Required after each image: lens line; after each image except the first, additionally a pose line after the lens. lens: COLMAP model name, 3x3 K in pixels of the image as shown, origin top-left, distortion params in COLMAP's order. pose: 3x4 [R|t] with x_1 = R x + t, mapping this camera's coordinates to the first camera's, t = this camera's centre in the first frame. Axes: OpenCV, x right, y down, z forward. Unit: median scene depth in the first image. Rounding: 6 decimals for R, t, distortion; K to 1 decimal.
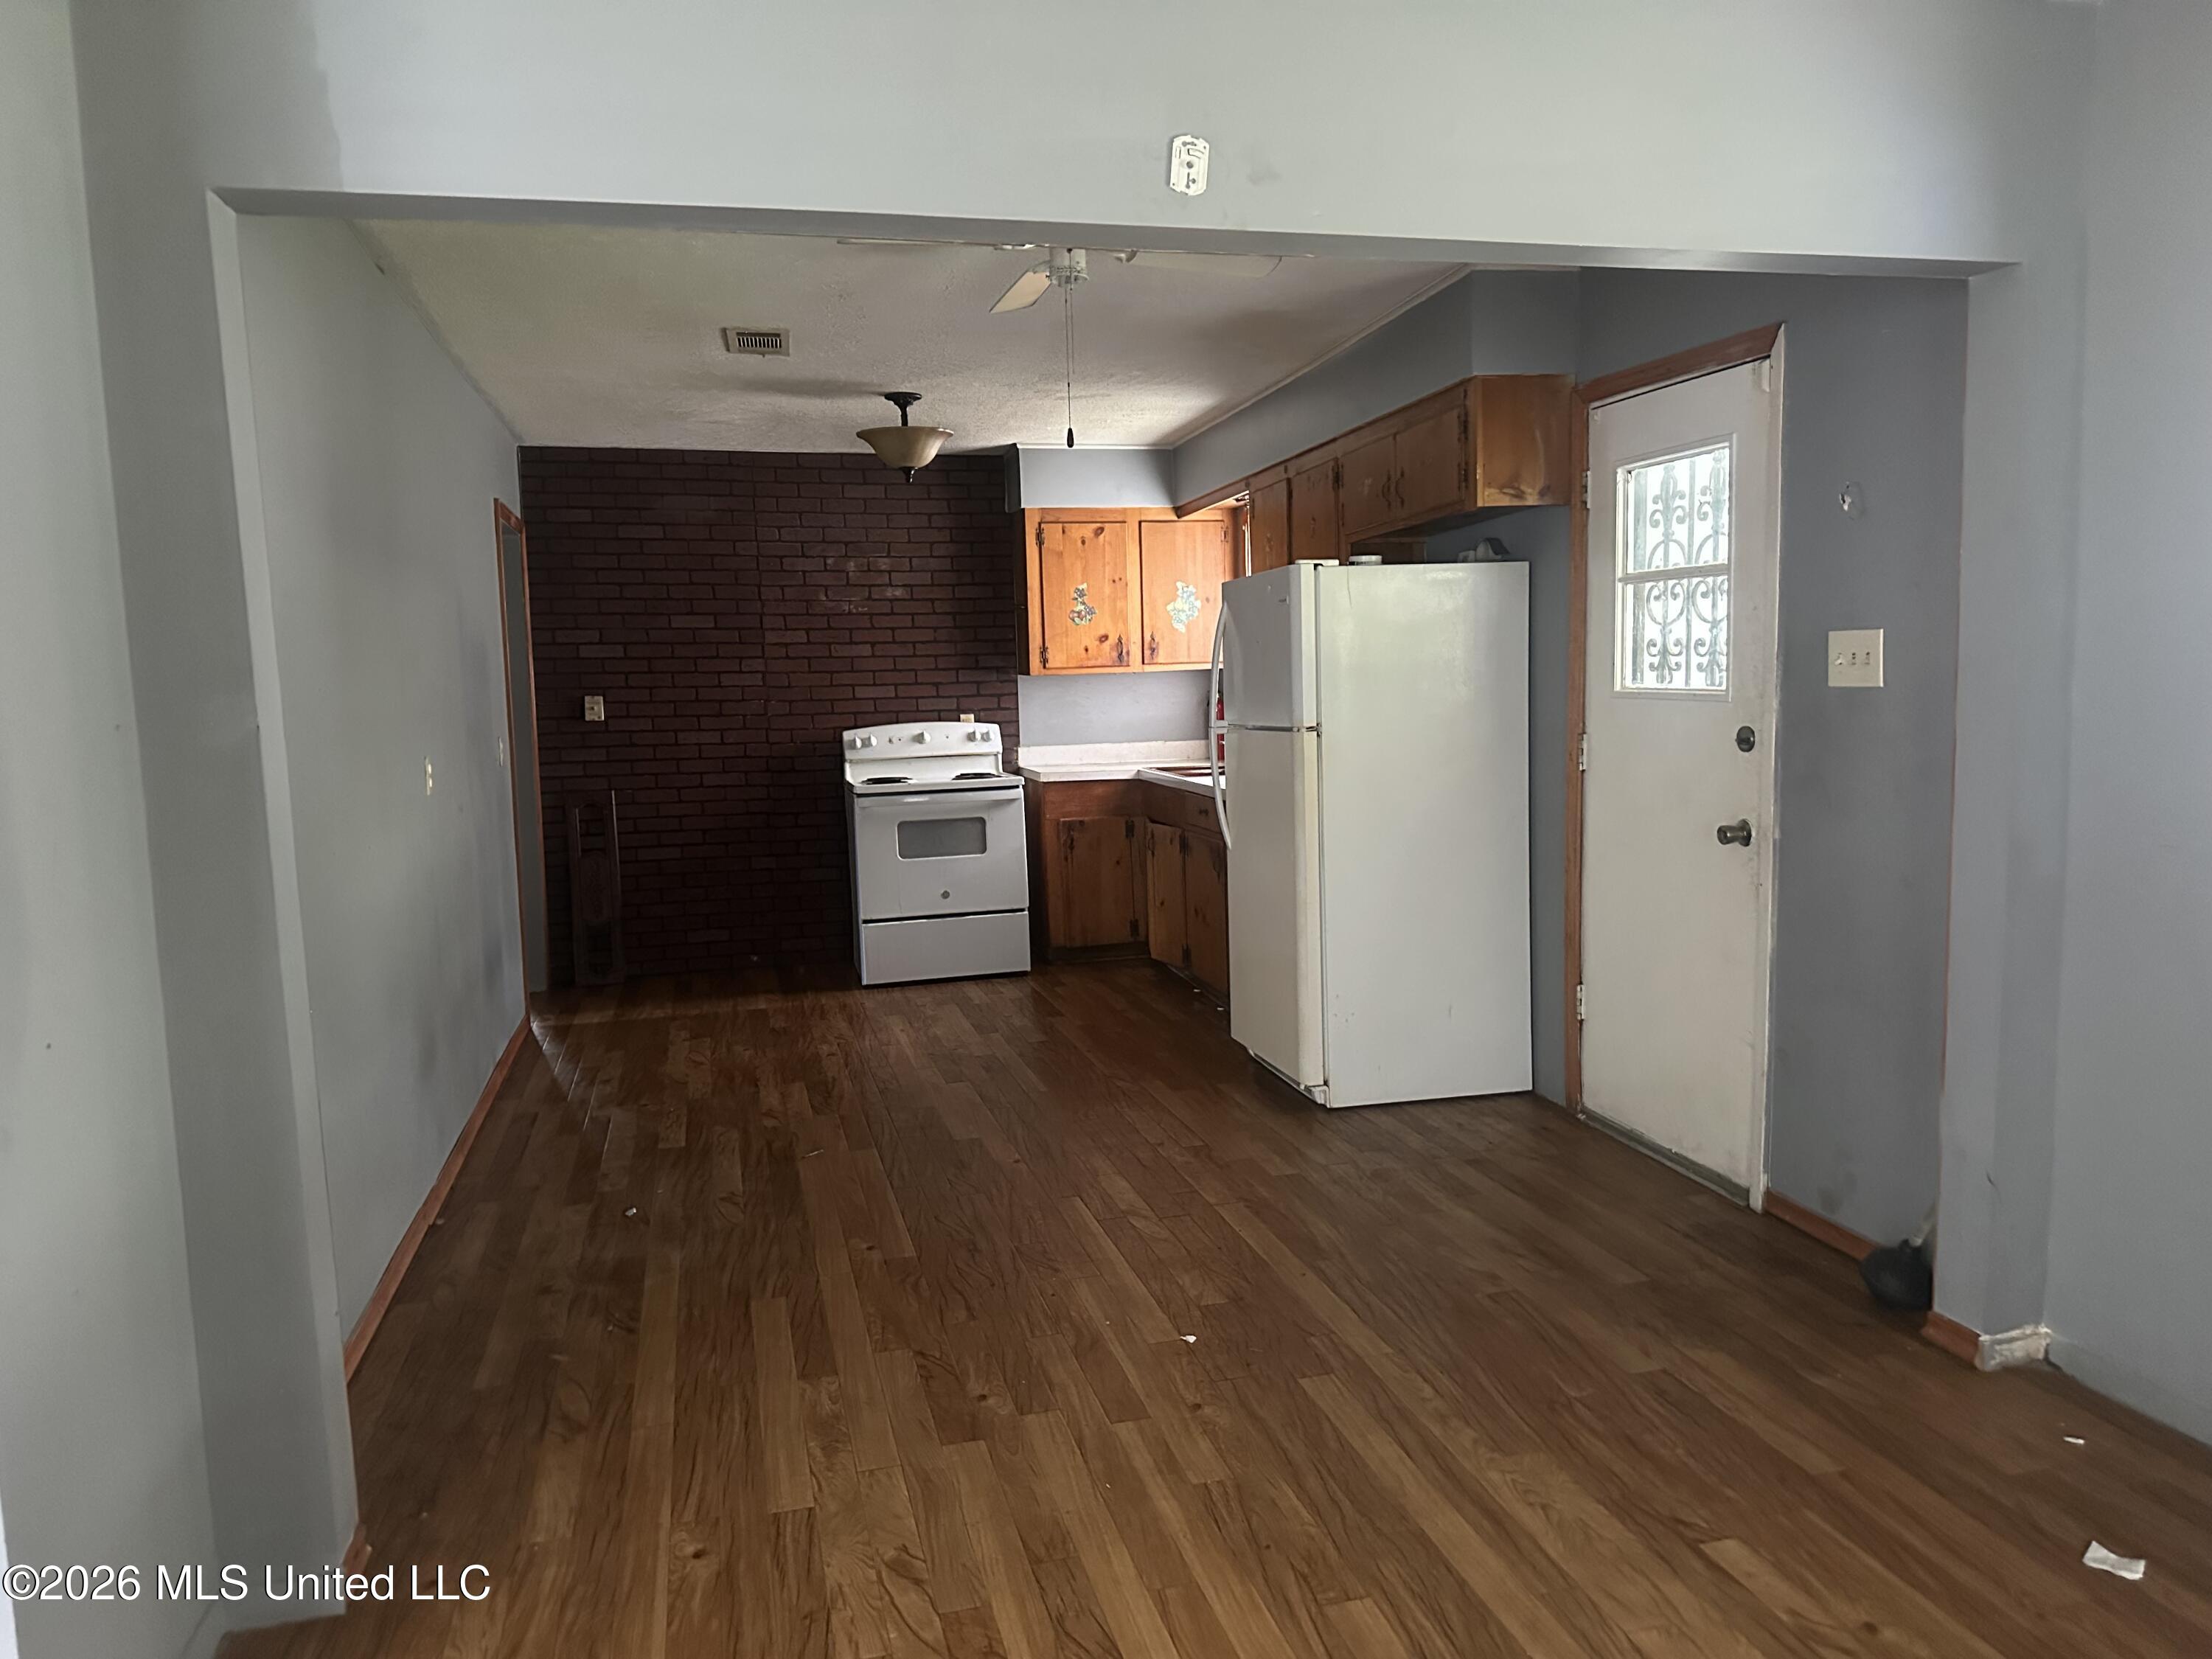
lens RADIAL K [[1546.4, 0, 1127.1], [0, 1546.4, 837.4], [0, 0, 1]] dist [0.059756, -0.072470]
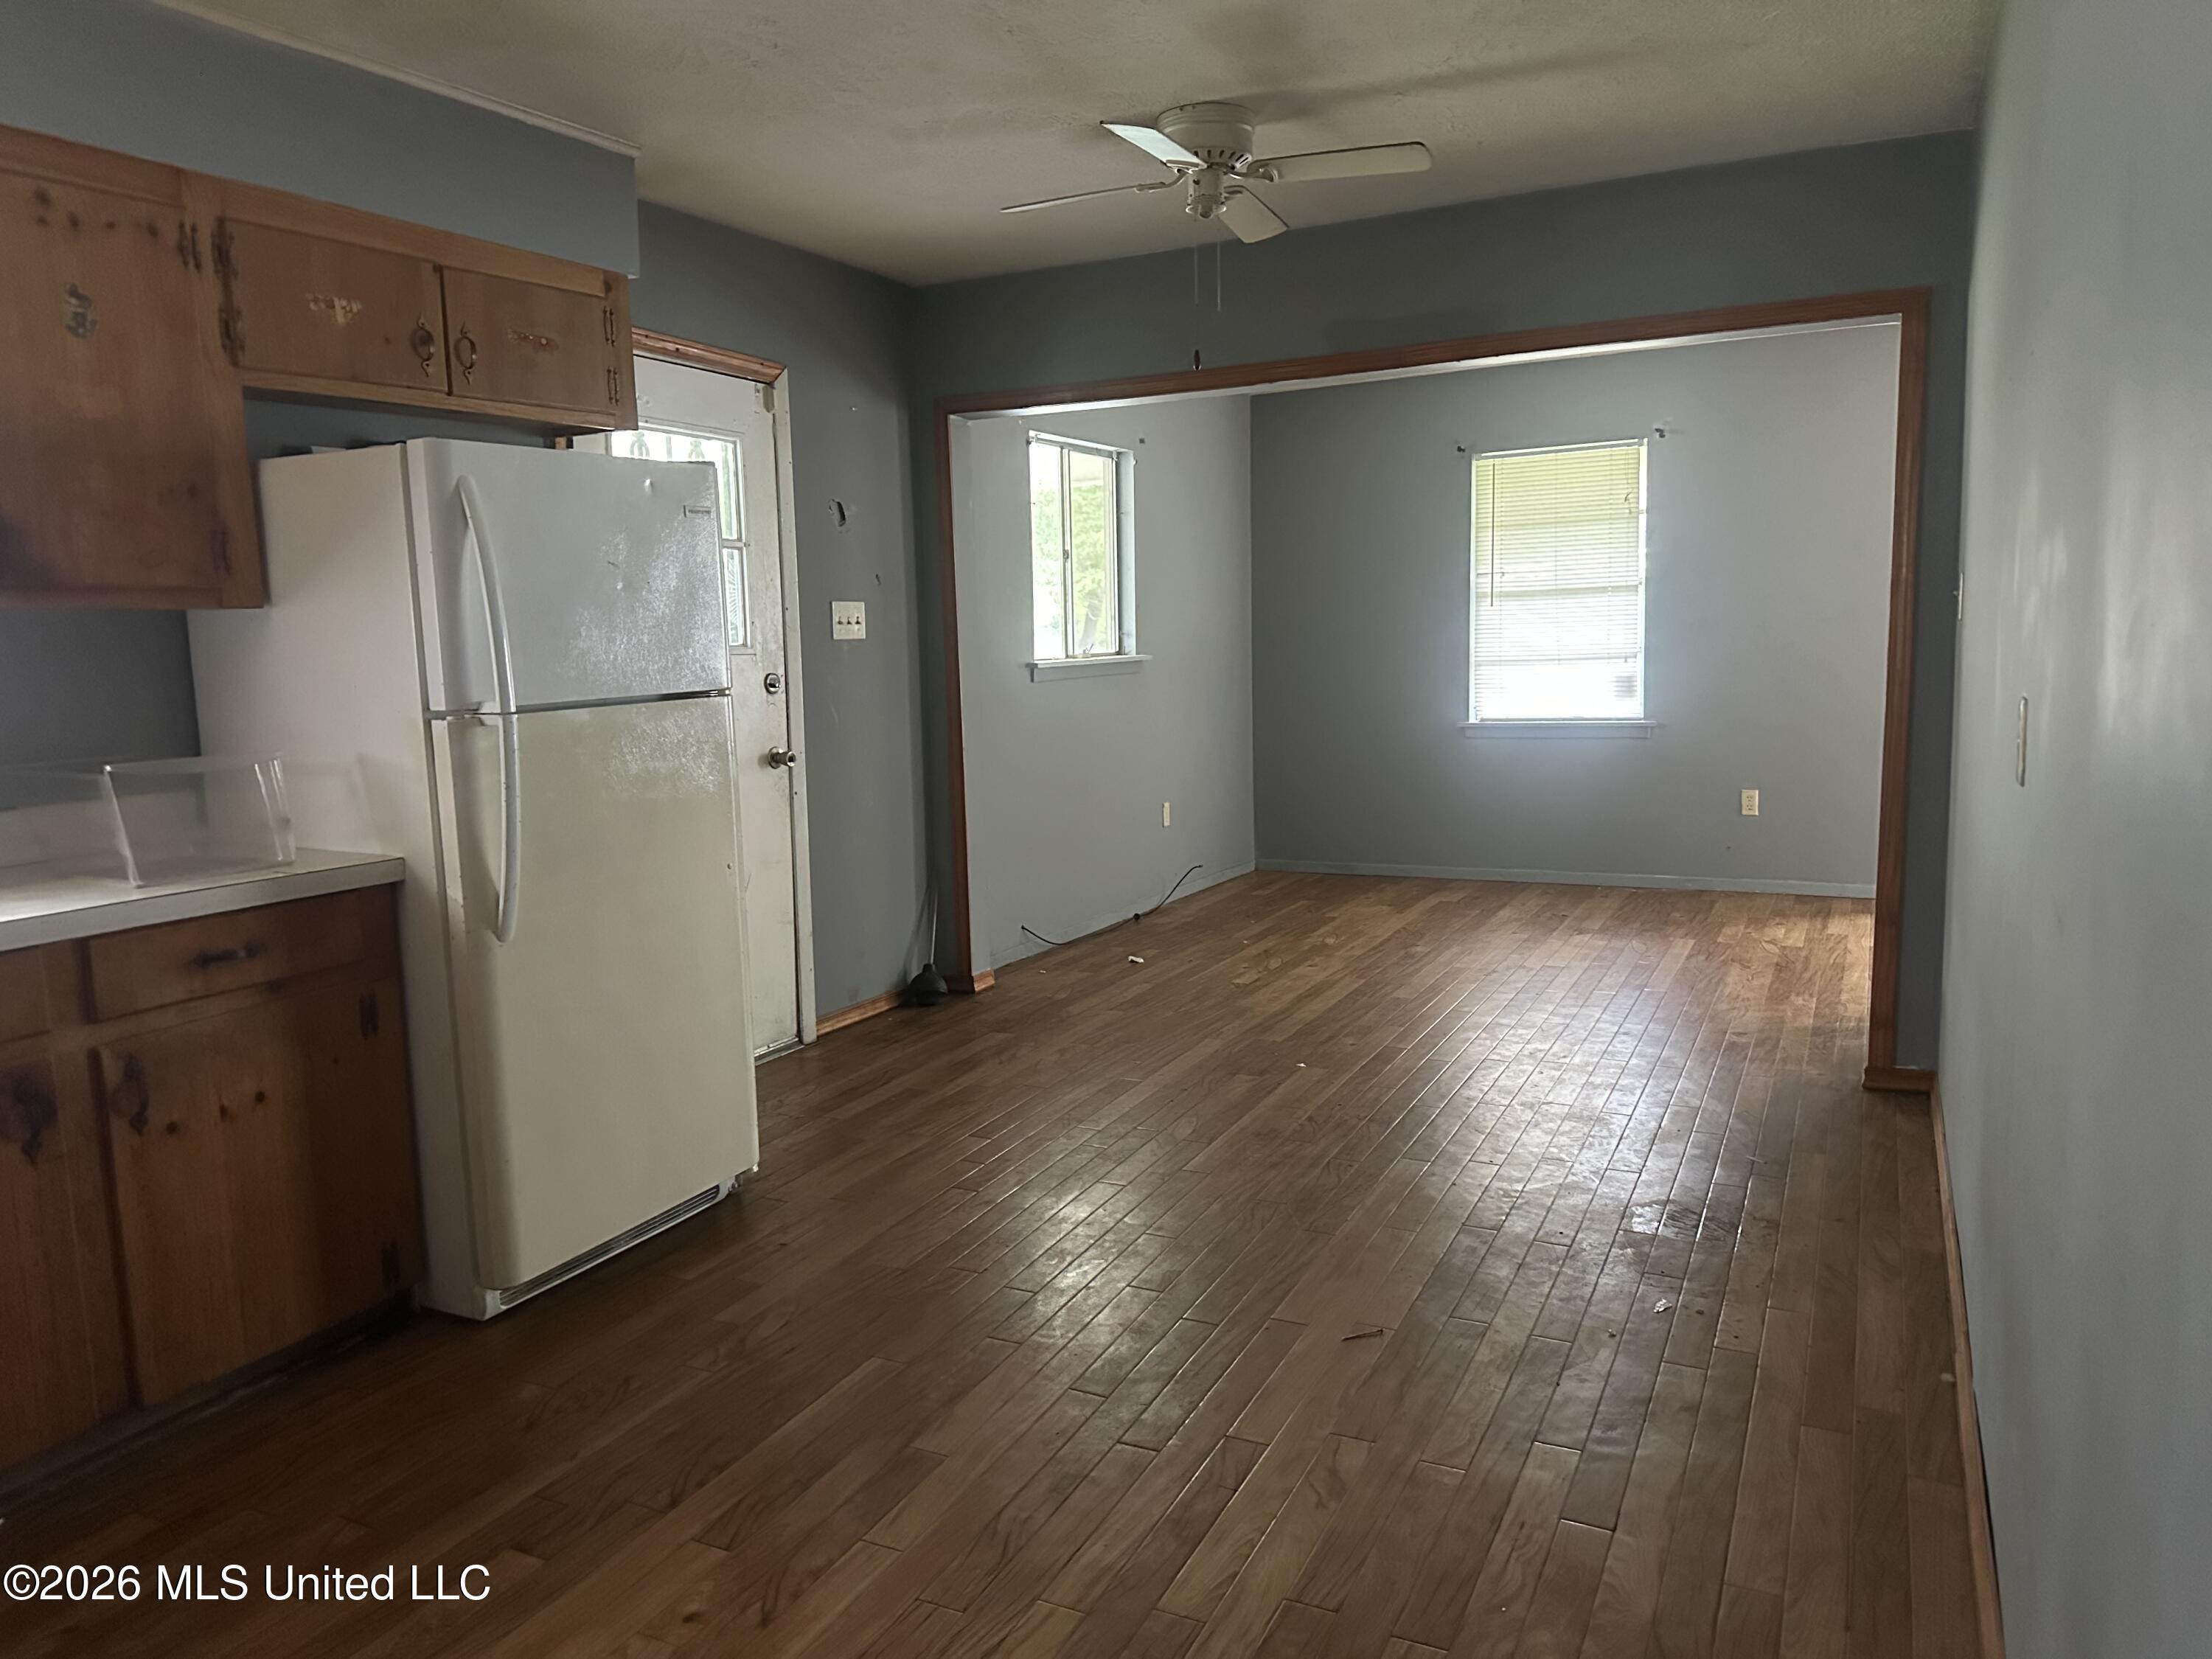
lens RADIAL K [[1546.4, 0, 1107.0], [0, 1546.4, 818.3], [0, 0, 1]] dist [0.059756, -0.072470]
pose [[-0.752396, -0.036095, 0.657721, -0.459649], [0.113421, 0.976485, 0.183336, -0.112304], [-0.648872, 0.212541, -0.730610, 1.276511]]
